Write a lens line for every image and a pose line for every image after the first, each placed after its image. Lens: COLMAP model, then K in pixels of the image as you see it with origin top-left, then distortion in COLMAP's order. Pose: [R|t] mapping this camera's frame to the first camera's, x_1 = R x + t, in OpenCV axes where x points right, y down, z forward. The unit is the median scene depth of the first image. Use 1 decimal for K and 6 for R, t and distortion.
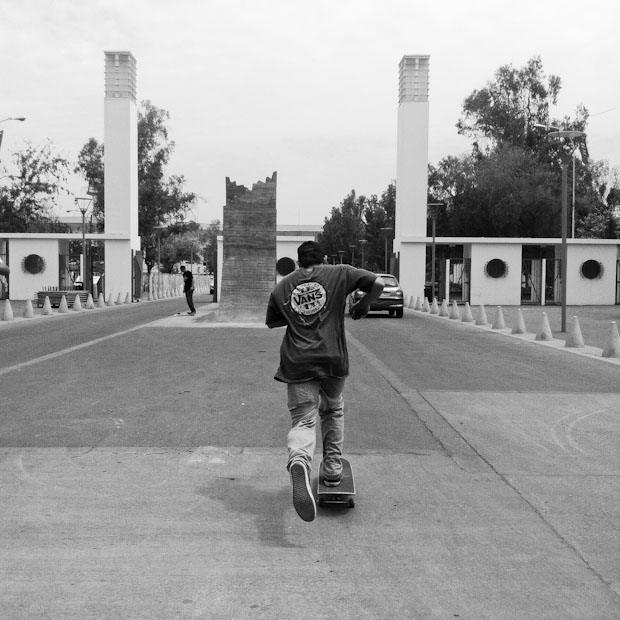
lens RADIAL K [[808.1, 0, 310.0], [0, 808.1, 310.0], [0, 0, 1]] dist [0.009876, -0.070456]
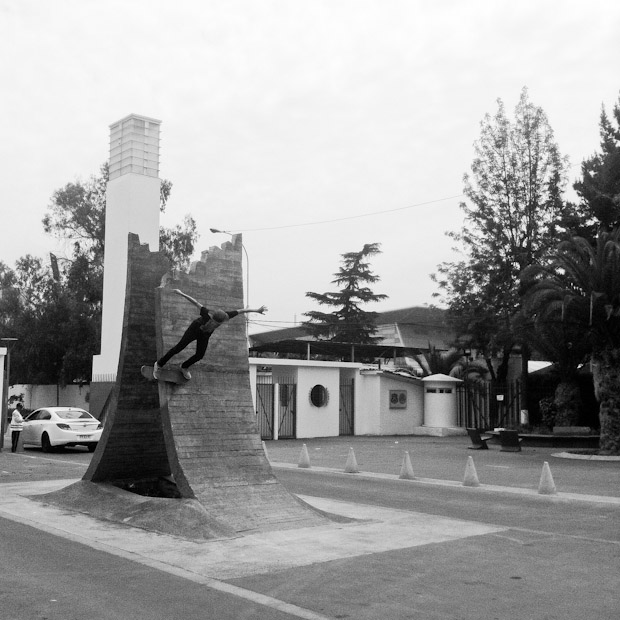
lens RADIAL K [[808.1, 0, 310.0], [0, 808.1, 310.0], [0, 0, 1]] dist [0.009876, -0.070456]
pose [[0.784379, 0.060964, 0.617279, -0.202524], [0.028610, 0.990543, -0.134184, -0.025550], [-0.619622, 0.122912, 0.775217, 0.322029]]
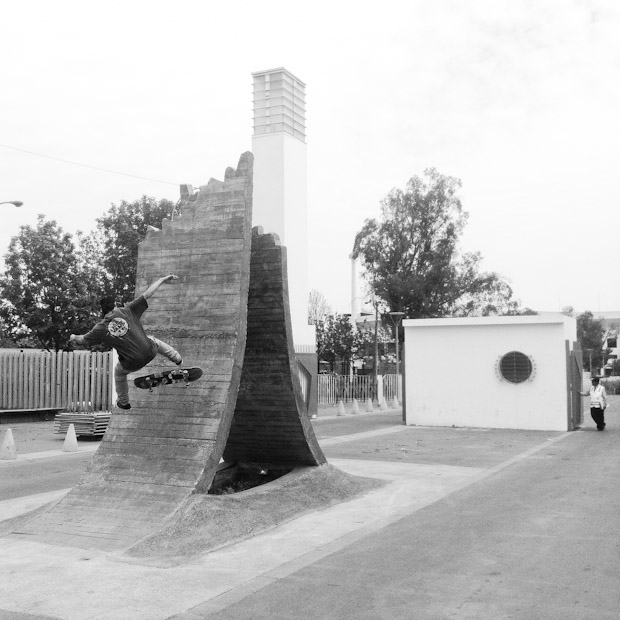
lens RADIAL K [[808.1, 0, 310.0], [0, 808.1, 310.0], [0, 0, 1]] dist [0.009876, -0.070456]
pose [[0.896303, -0.046758, -0.440971, 0.098669], [-0.004294, 0.993464, -0.114069, -0.025146], [0.443422, 0.104134, 0.890243, 0.383211]]
